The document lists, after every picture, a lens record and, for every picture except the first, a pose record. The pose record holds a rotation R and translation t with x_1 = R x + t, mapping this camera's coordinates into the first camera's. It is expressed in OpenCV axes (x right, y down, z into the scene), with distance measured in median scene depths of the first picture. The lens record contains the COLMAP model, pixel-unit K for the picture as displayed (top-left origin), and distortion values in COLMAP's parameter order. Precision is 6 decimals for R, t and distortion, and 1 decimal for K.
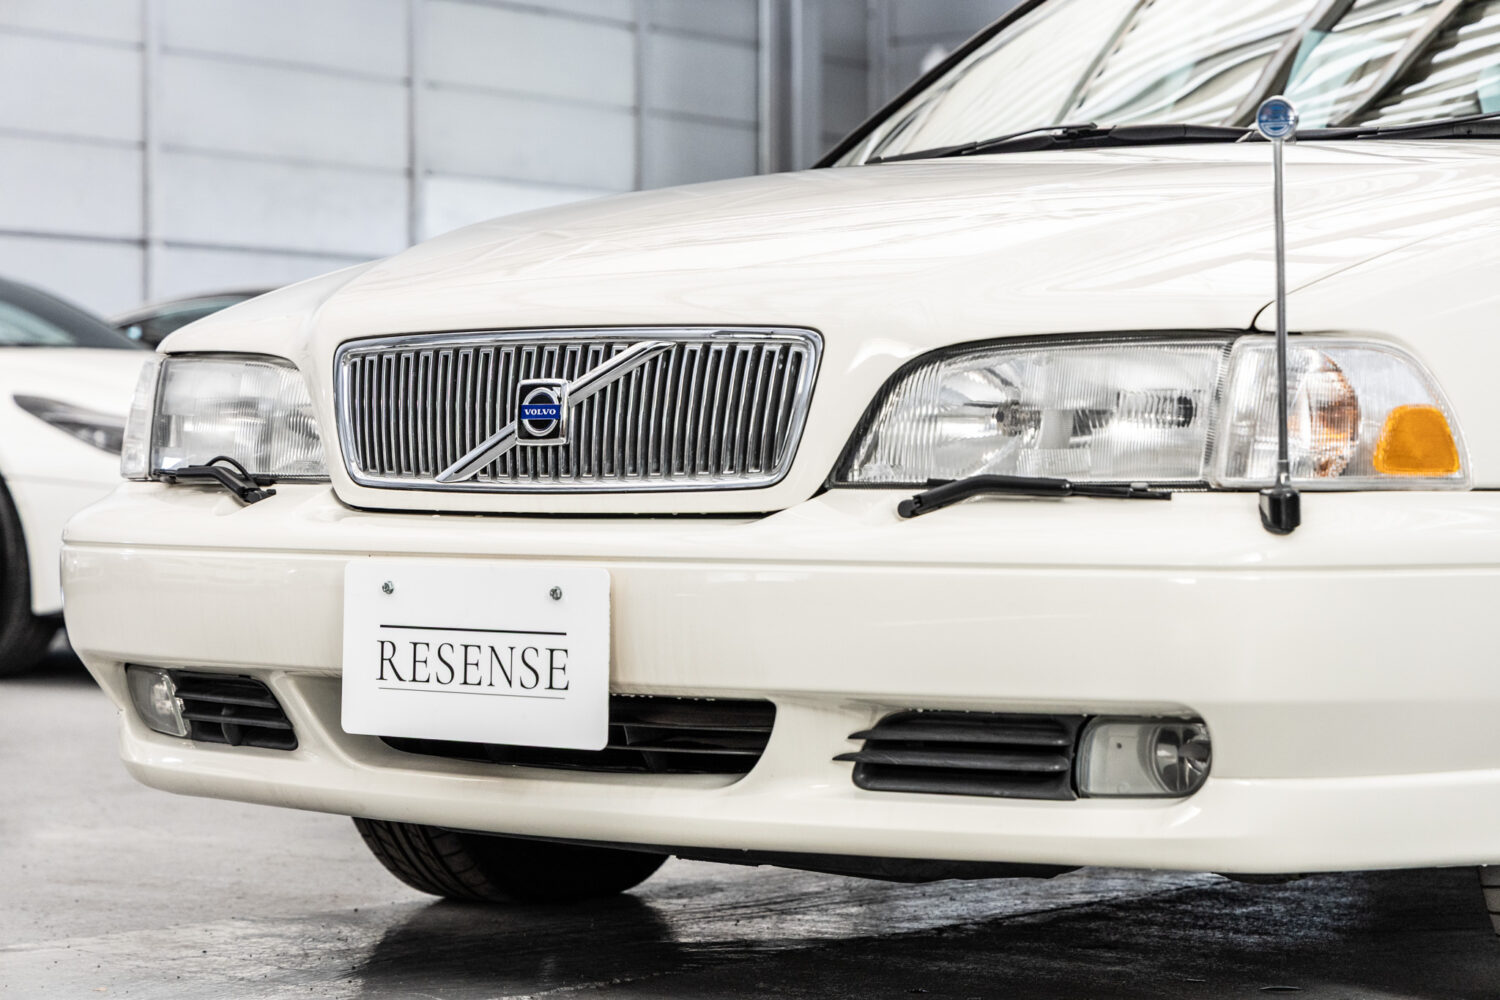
lens RADIAL K [[3807.0, 0, 750.0], [0, 3807.0, 500.0], [0, 0, 1]] dist [0.072927, 0.733103]
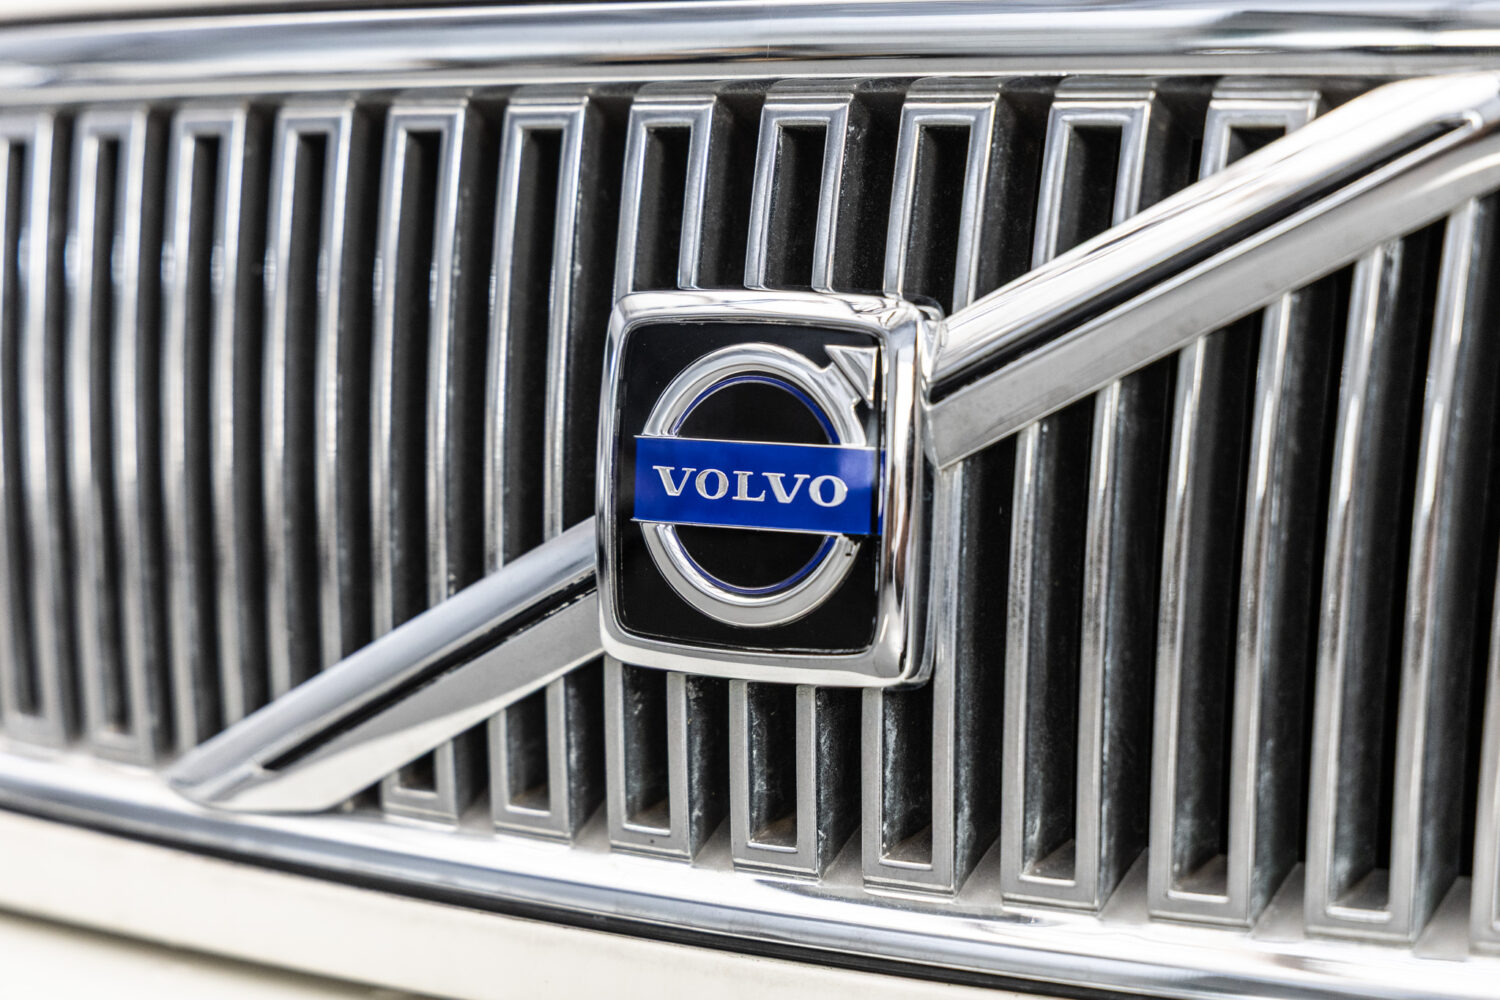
lens RADIAL K [[3727.8, 0, 750.0], [0, 3727.8, 500.0], [0, 0, 1]] dist [0.063302, 0.323729]
pose [[0.999397, -0.007399, 0.033938, -0.061844], [0.004234, 0.995712, 0.092409, -0.038711], [-0.034476, -0.092210, 0.995143, 0.847244]]
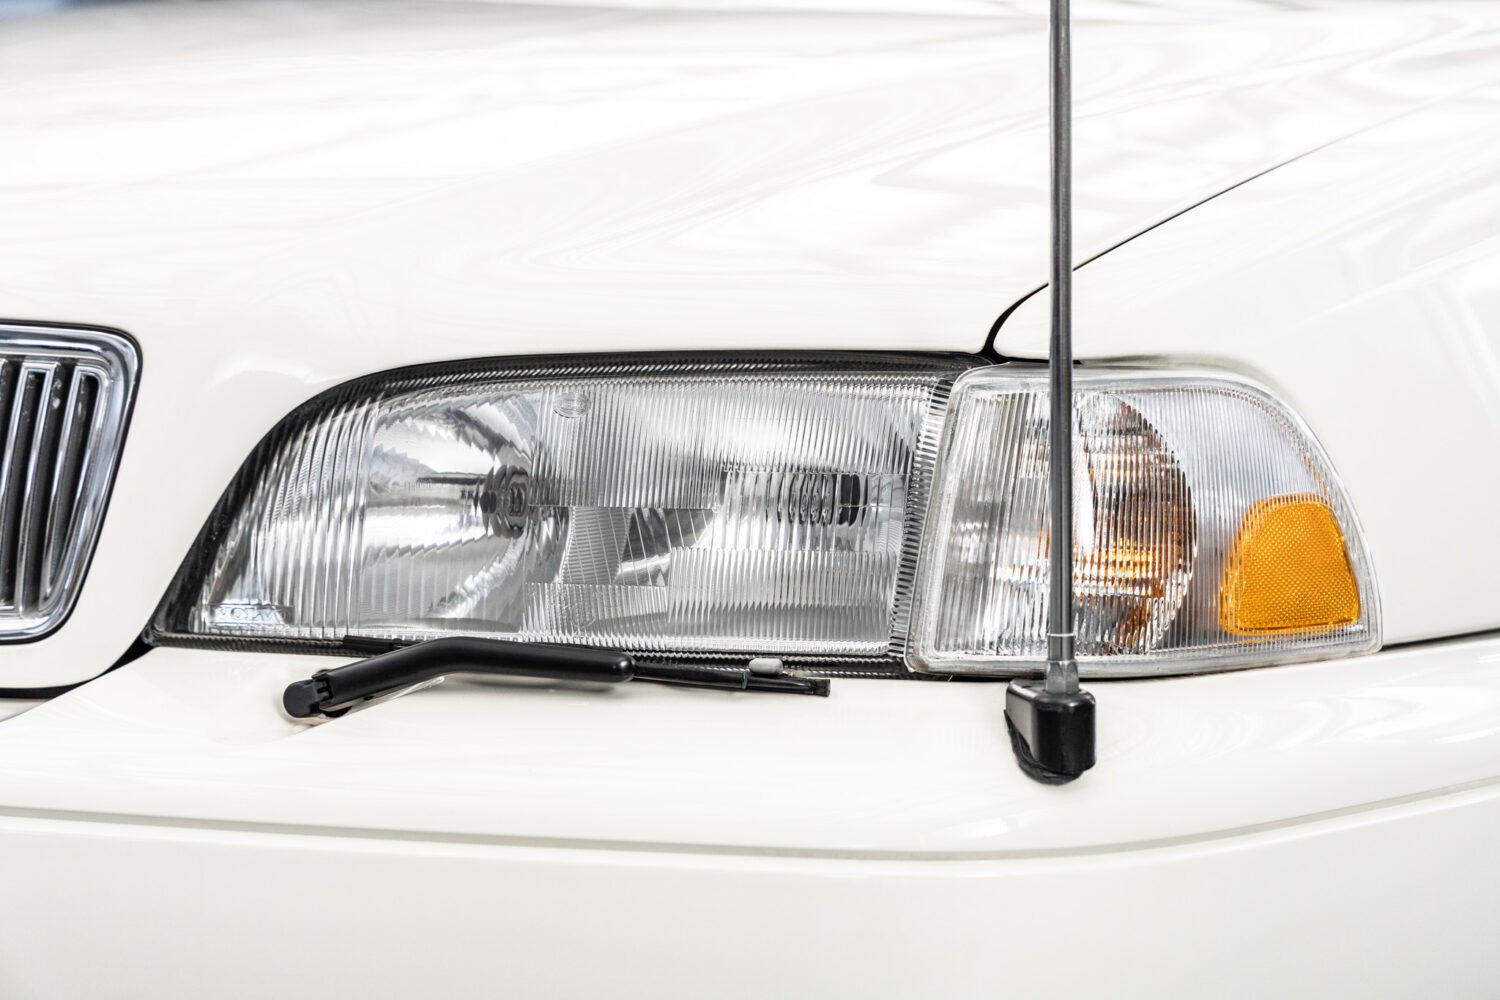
lens RADIAL K [[3727.8, 0, 750.0], [0, 3727.8, 500.0], [0, 0, 1]] dist [0.063302, 0.323729]
pose [[0.990737, -0.000309, 0.135798, 0.031432], [-0.007053, 0.998531, 0.053724, -0.048756], [-0.135615, -0.054184, 0.989279, 0.484493]]
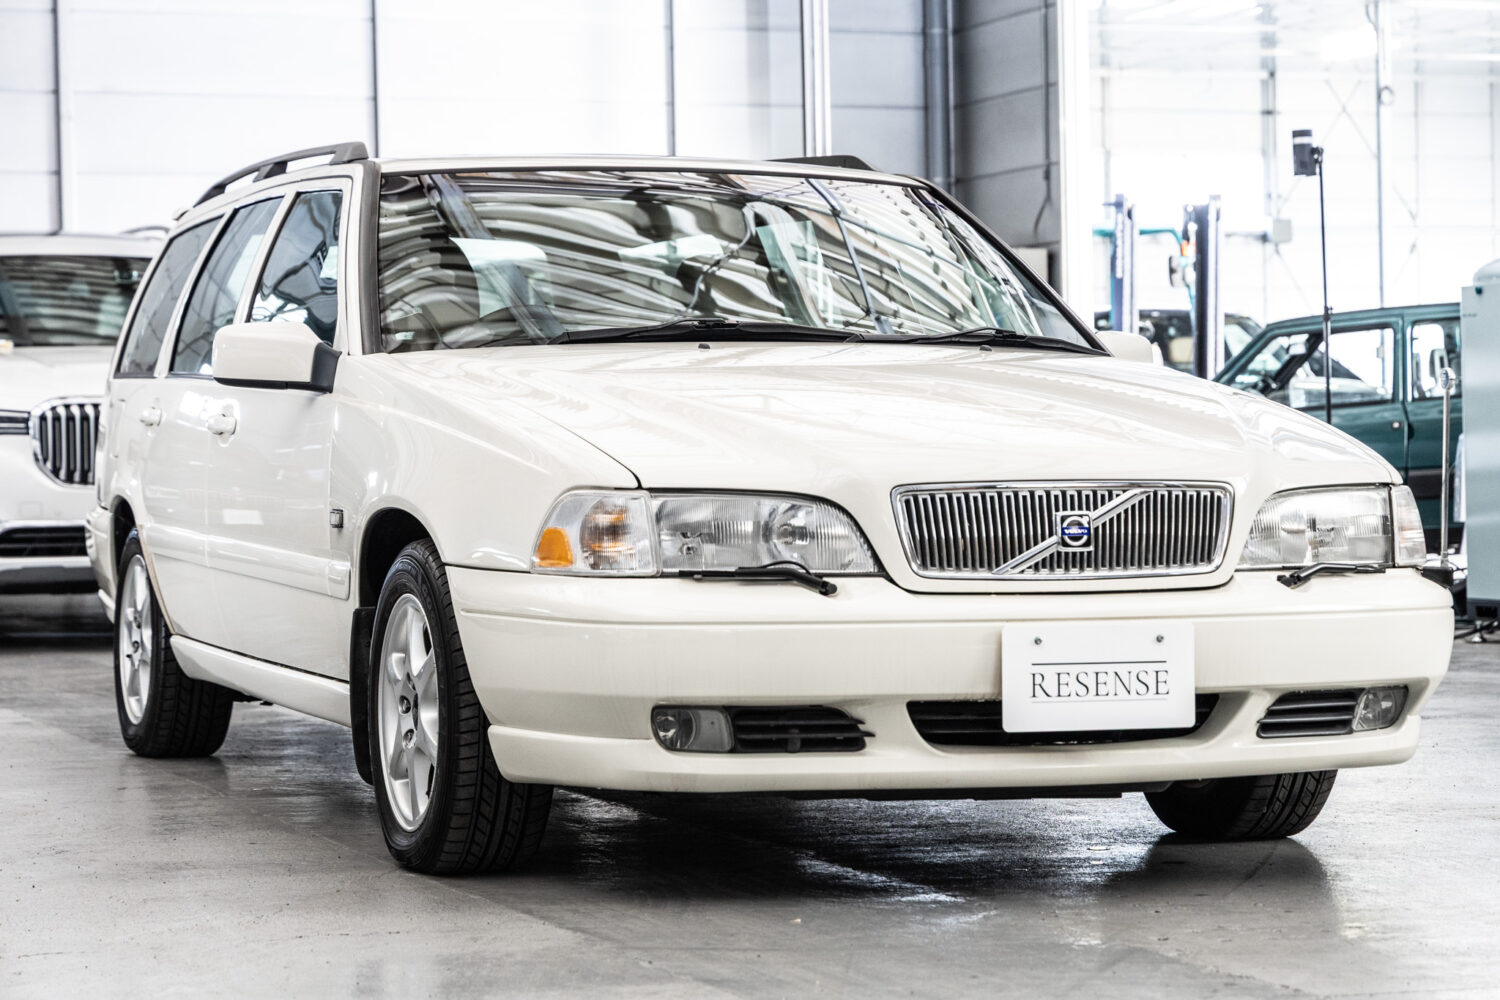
lens RADIAL K [[3727.8, 0, 750.0], [0, 3727.8, 500.0], [0, 0, 1]] dist [0.063302, 0.323729]
pose [[0.536881, -0.018352, 0.843458, -1.541452], [0.012360, 0.999827, 0.013886, -0.062617], [-0.843567, 0.002970, 0.537015, 0.244239]]
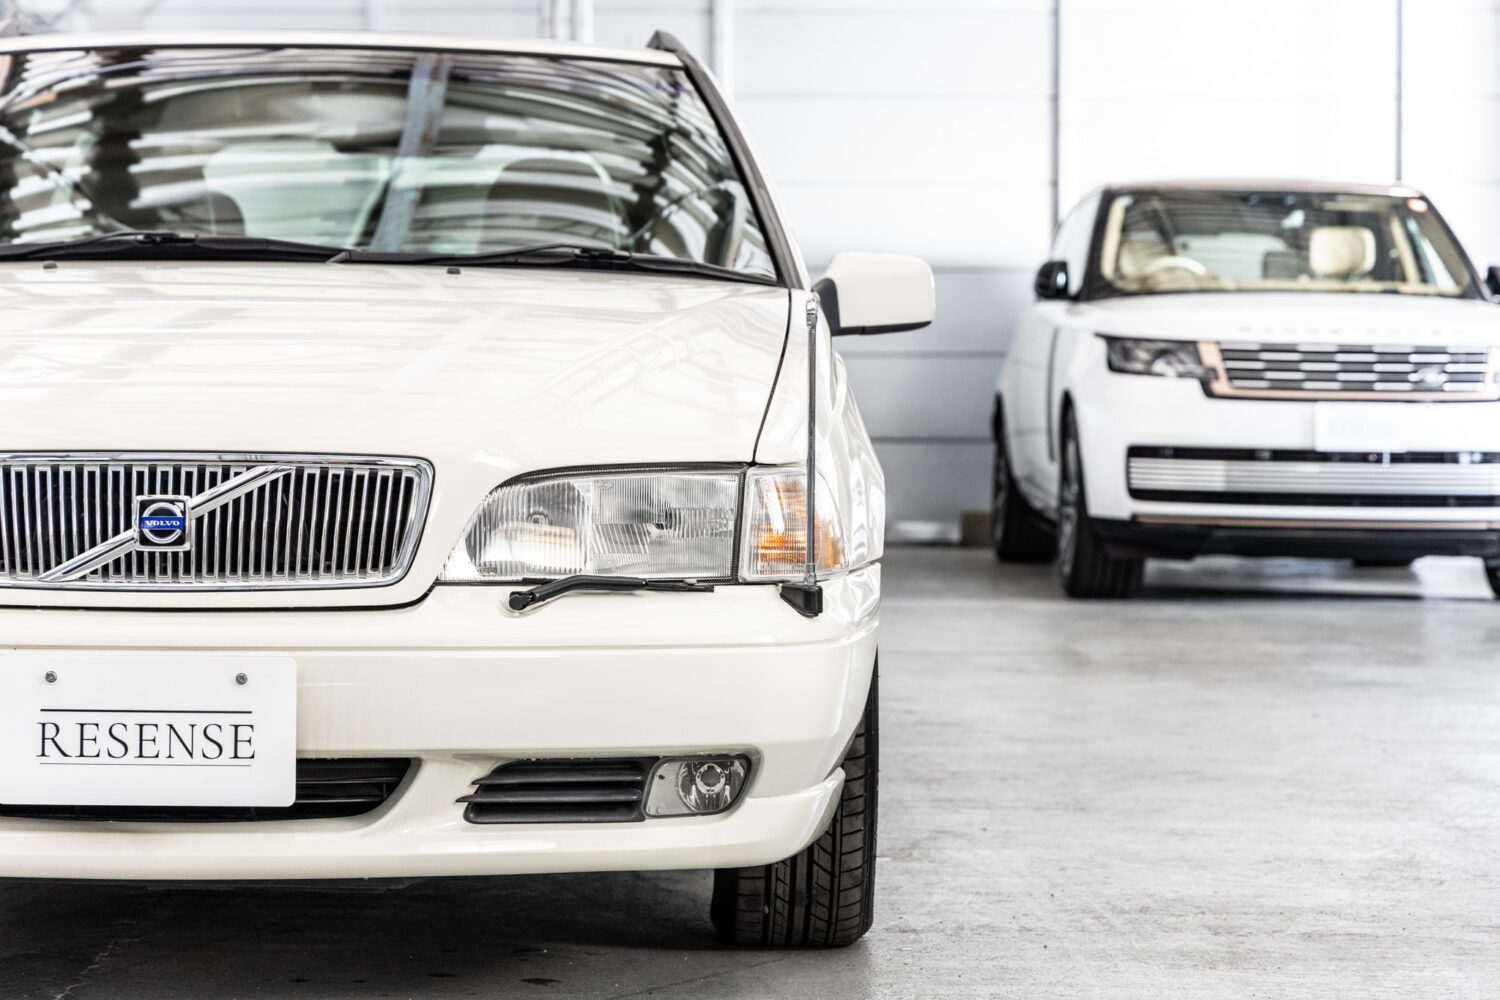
lens RADIAL K [[3727.8, 0, 750.0], [0, 3727.8, 500.0], [0, 0, 1]] dist [0.063302, 0.323729]
pose [[0.785683, -0.016251, 0.618415, -0.643028], [-0.000478, 0.999639, 0.026876, -0.063002], [-0.618629, -0.021411, 0.785392, -0.029906]]
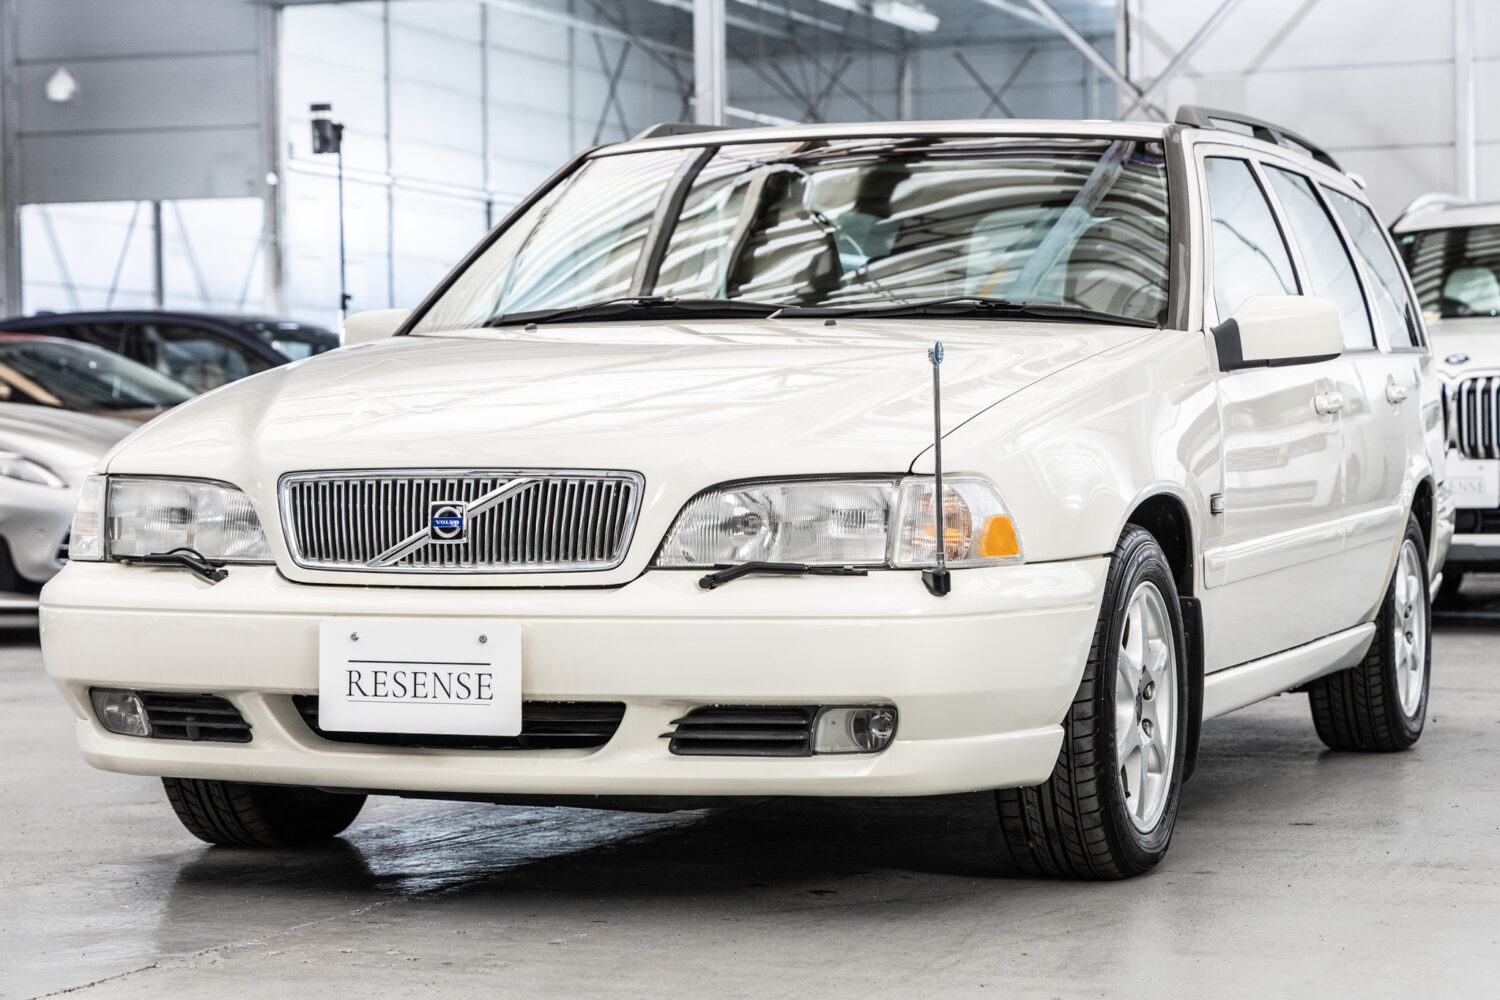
lens RADIAL K [[3807.0, 0, 750.0], [0, 3807.0, 500.0], [0, 0, 1]] dist [0.072927, 0.733103]
pose [[0.959036, -0.015172, 0.282876, -0.387086], [0.012041, 0.999846, 0.012802, -0.051979], [-0.283027, -0.008871, 0.959071, -0.555486]]
